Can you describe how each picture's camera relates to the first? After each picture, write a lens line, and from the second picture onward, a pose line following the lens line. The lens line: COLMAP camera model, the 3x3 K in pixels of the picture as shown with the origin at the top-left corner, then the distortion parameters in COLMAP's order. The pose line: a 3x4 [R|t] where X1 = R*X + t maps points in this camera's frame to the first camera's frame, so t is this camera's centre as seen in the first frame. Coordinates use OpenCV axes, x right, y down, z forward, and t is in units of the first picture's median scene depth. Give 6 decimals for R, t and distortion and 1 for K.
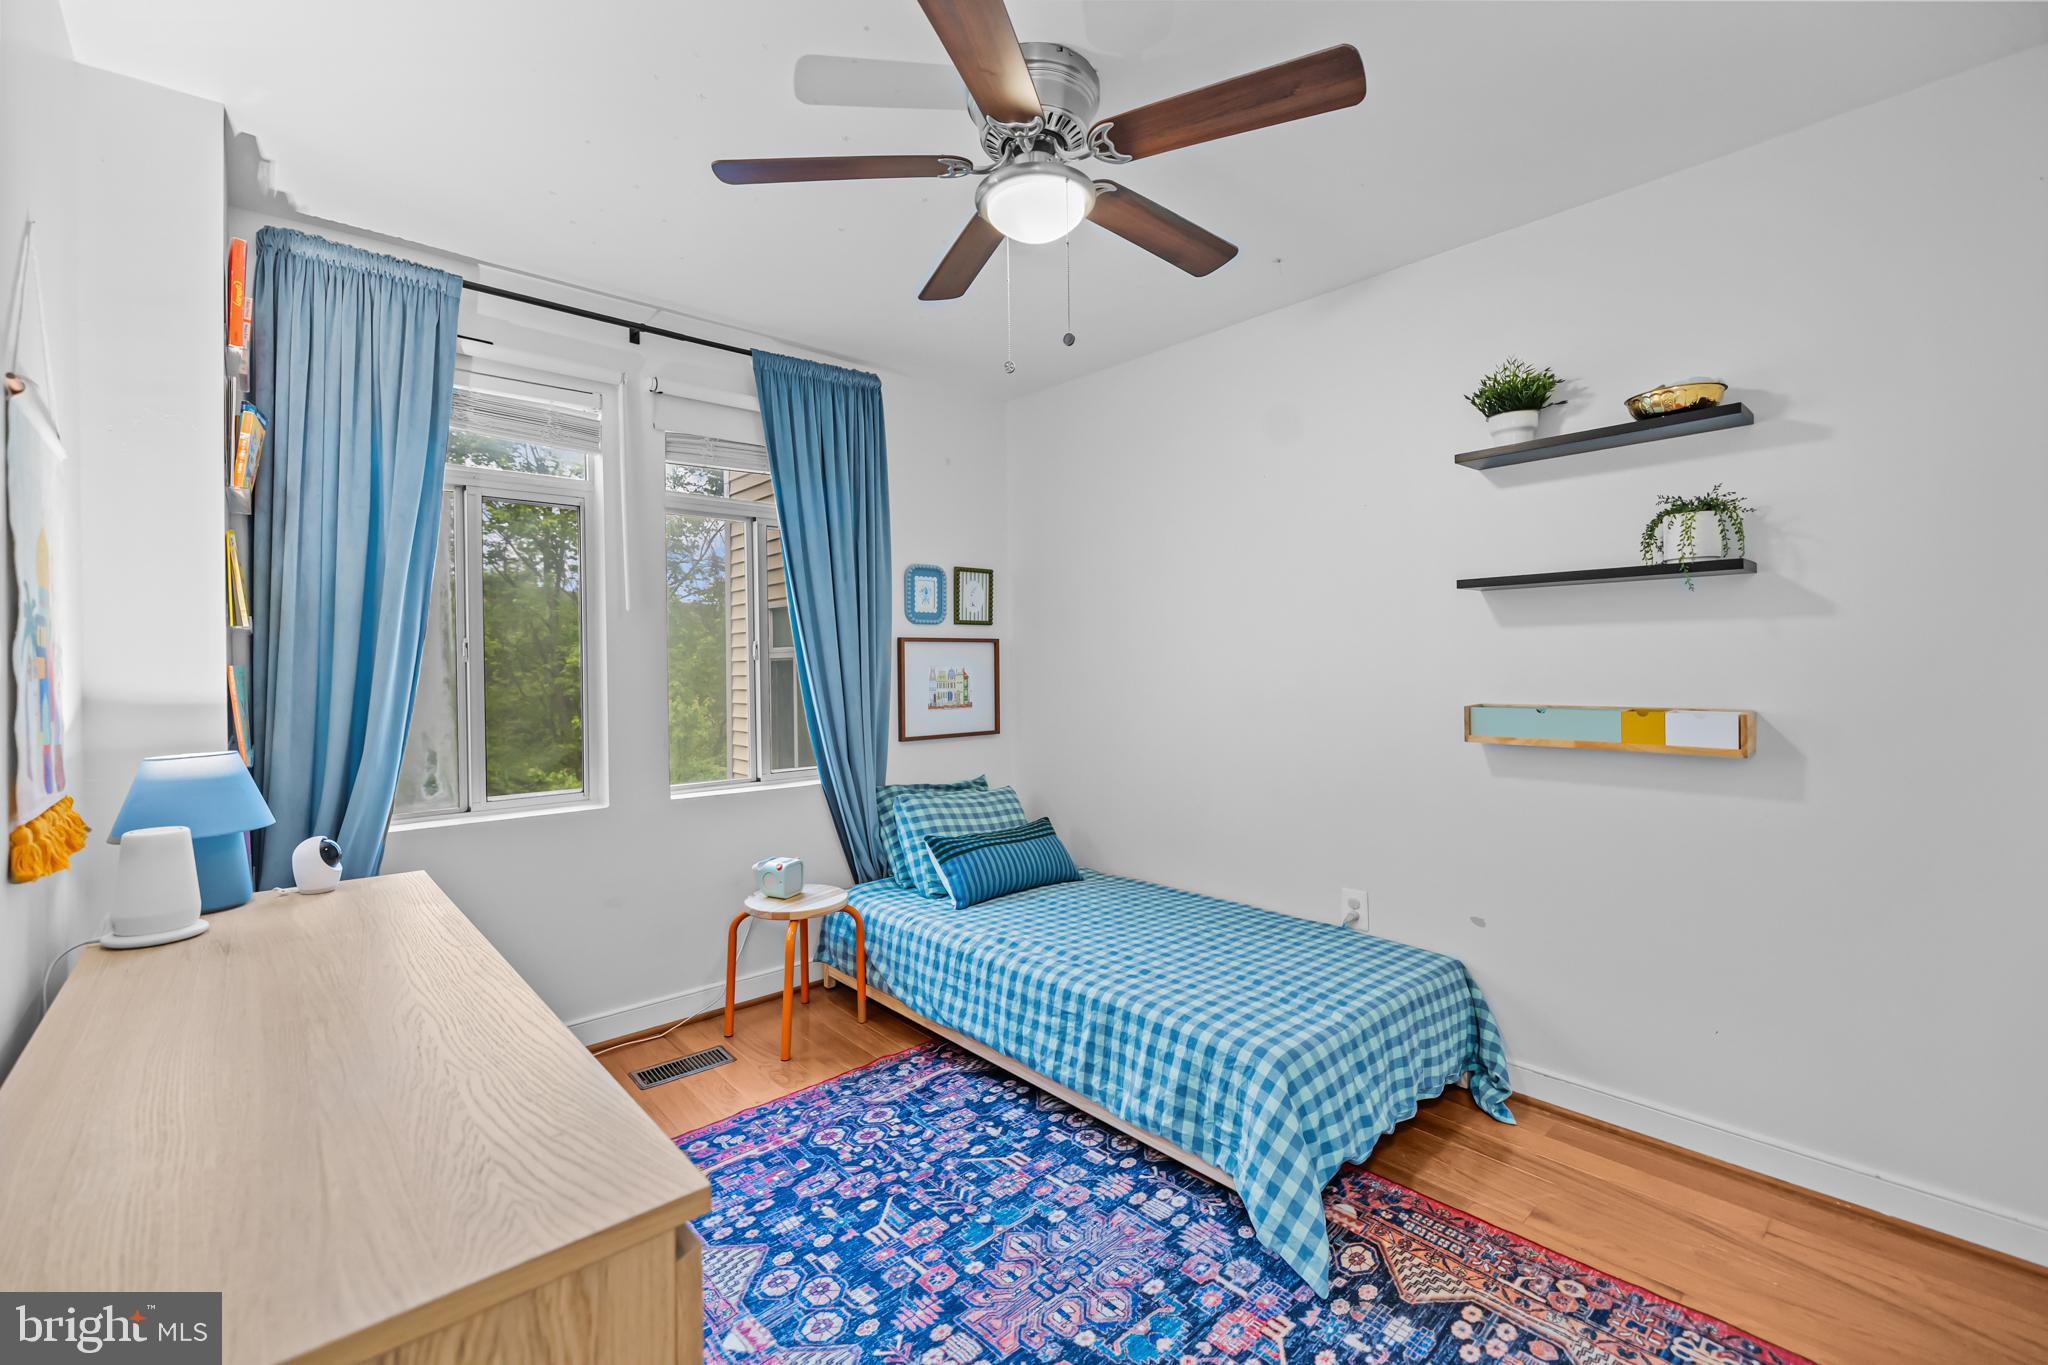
lens RADIAL K [[870.6, 0, 1023.6], [0, 870.6, 672.1], [0, 0, 1]] dist [0.004116, -0.003484]
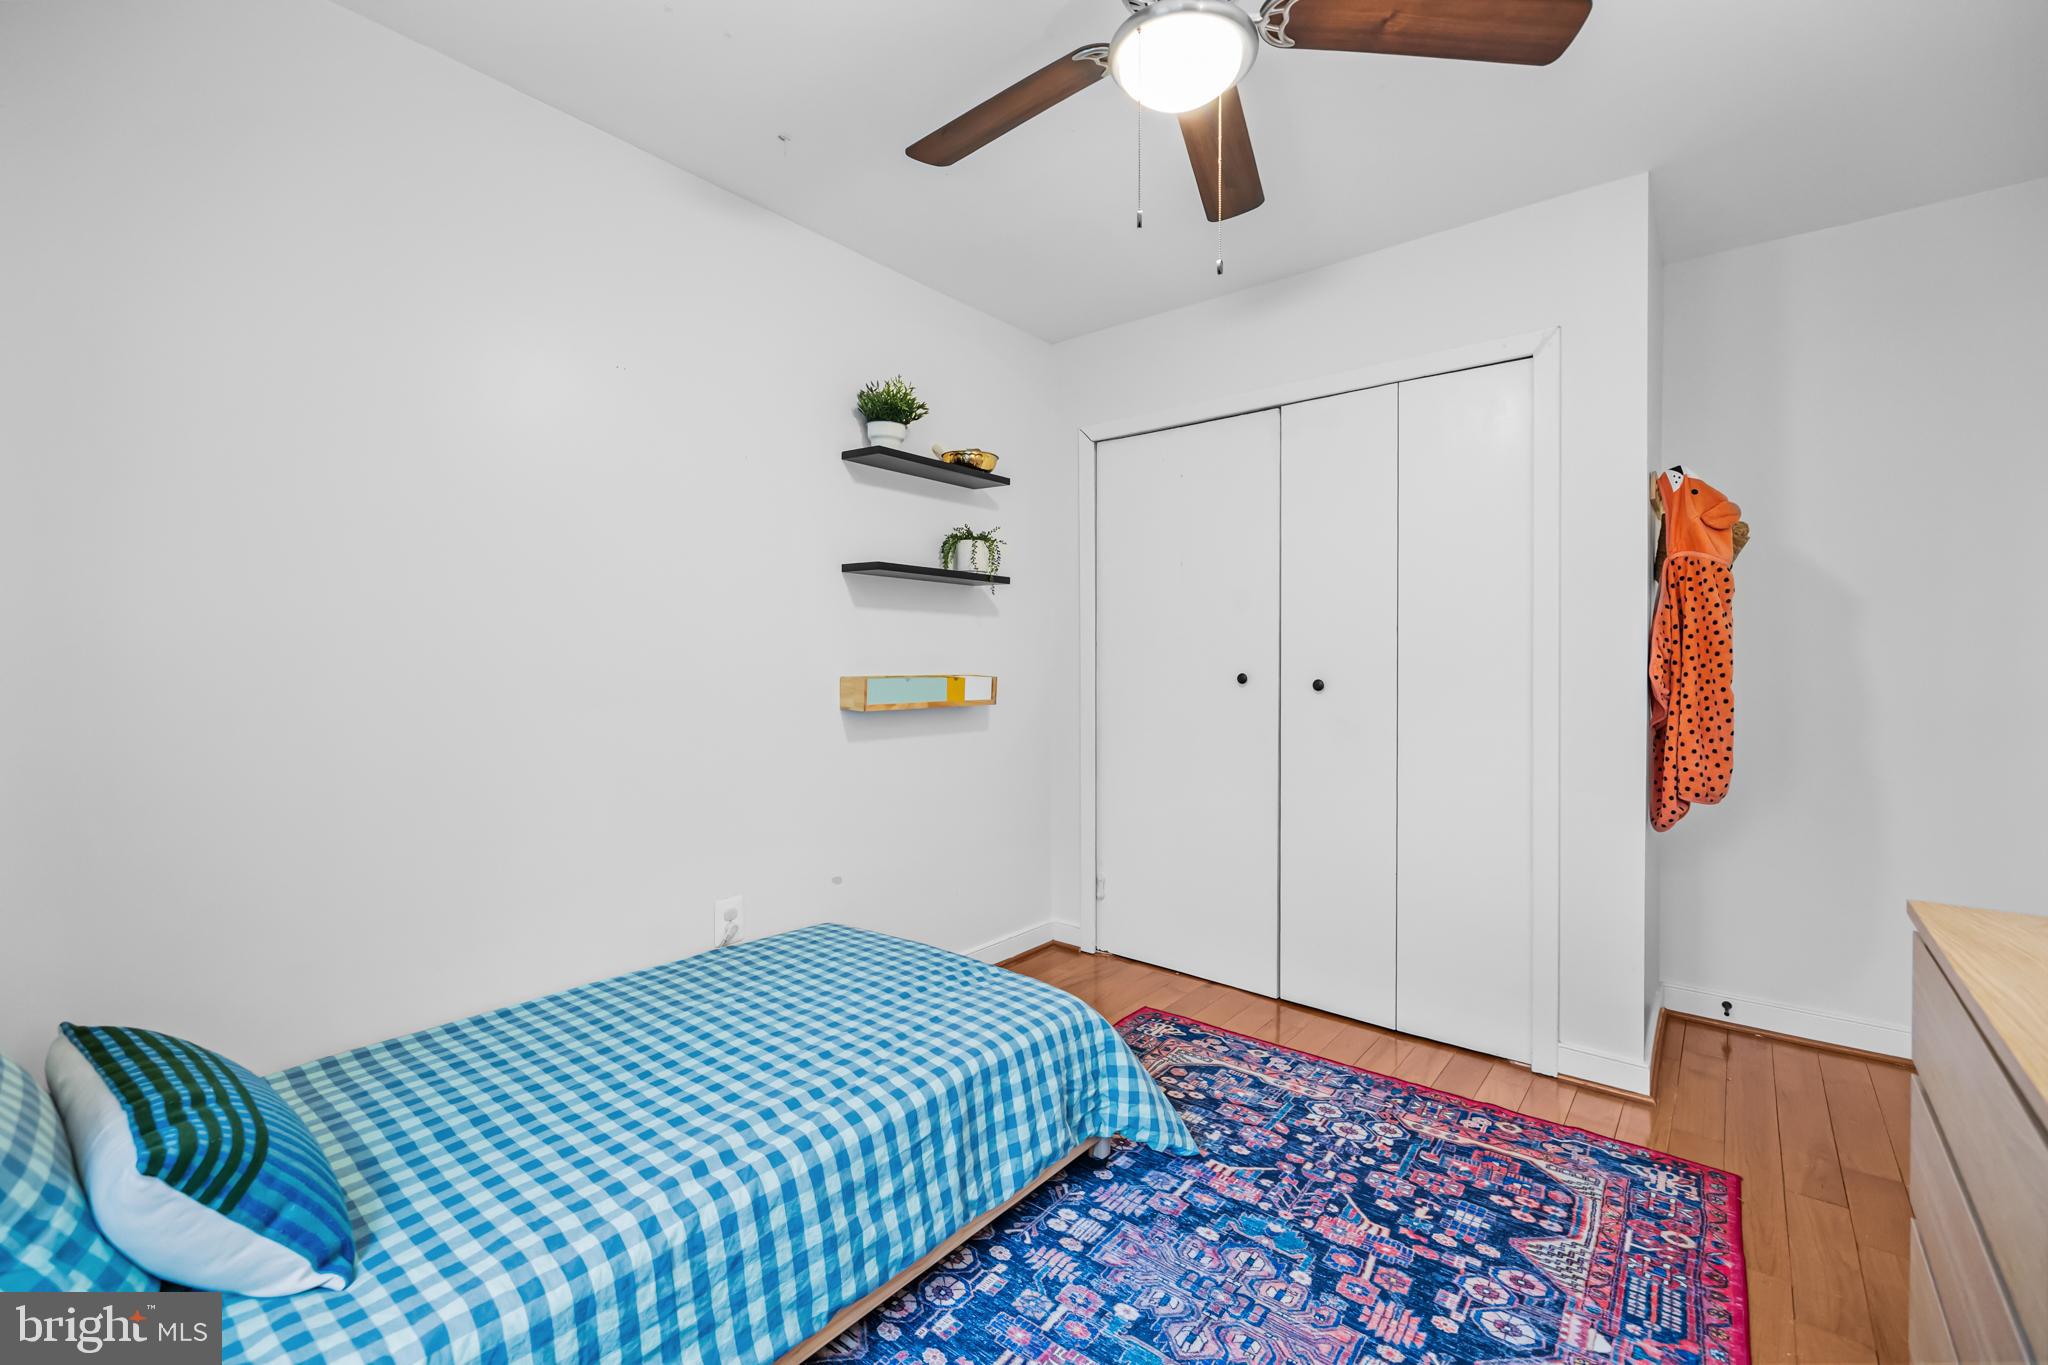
lens RADIAL K [[870.6, 0, 1021.0], [0, 870.6, 674.1], [0, 0, 1]] dist [0.004116, -0.003484]
pose [[-0.158580, -0.003274, 0.987341, -0.660413], [0.003607, 0.999986, 0.003895, 0.034652], [-0.987340, 0.004179, -0.158566, 1.102455]]
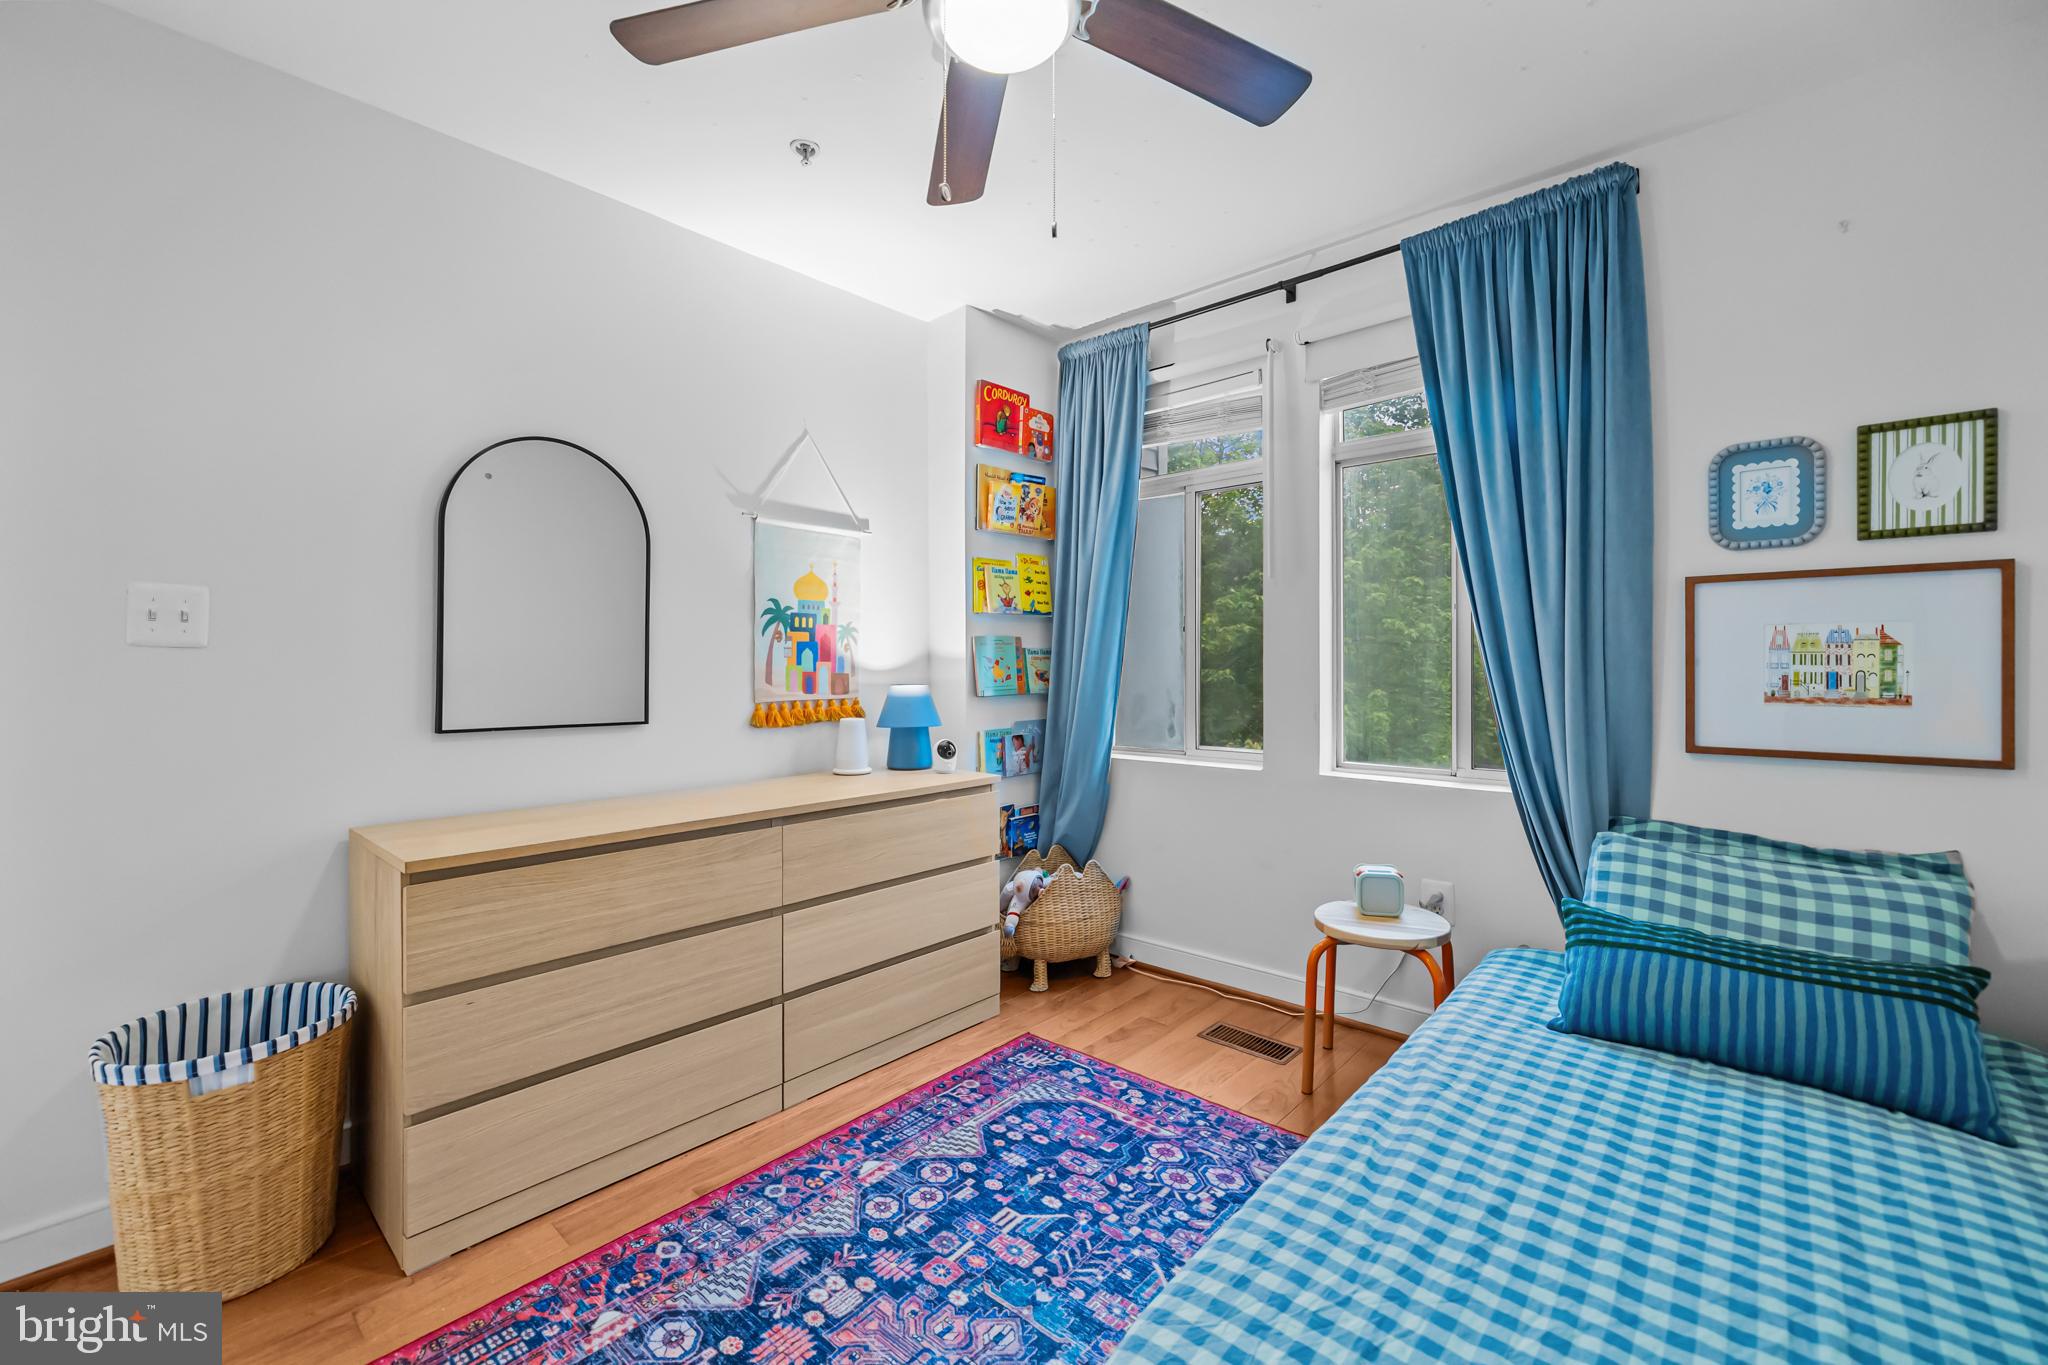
lens RADIAL K [[870.6, 0, 1021.4], [0, 870.6, 672.6], [0, 0, 1]] dist [0.004116, -0.003484]
pose [[0.085656, 0.024777, -0.996017, 0.679867], [-0.002312, 0.999693, 0.024669, 0.019317], [0.996322, 0.000190, 0.085687, 0.819581]]
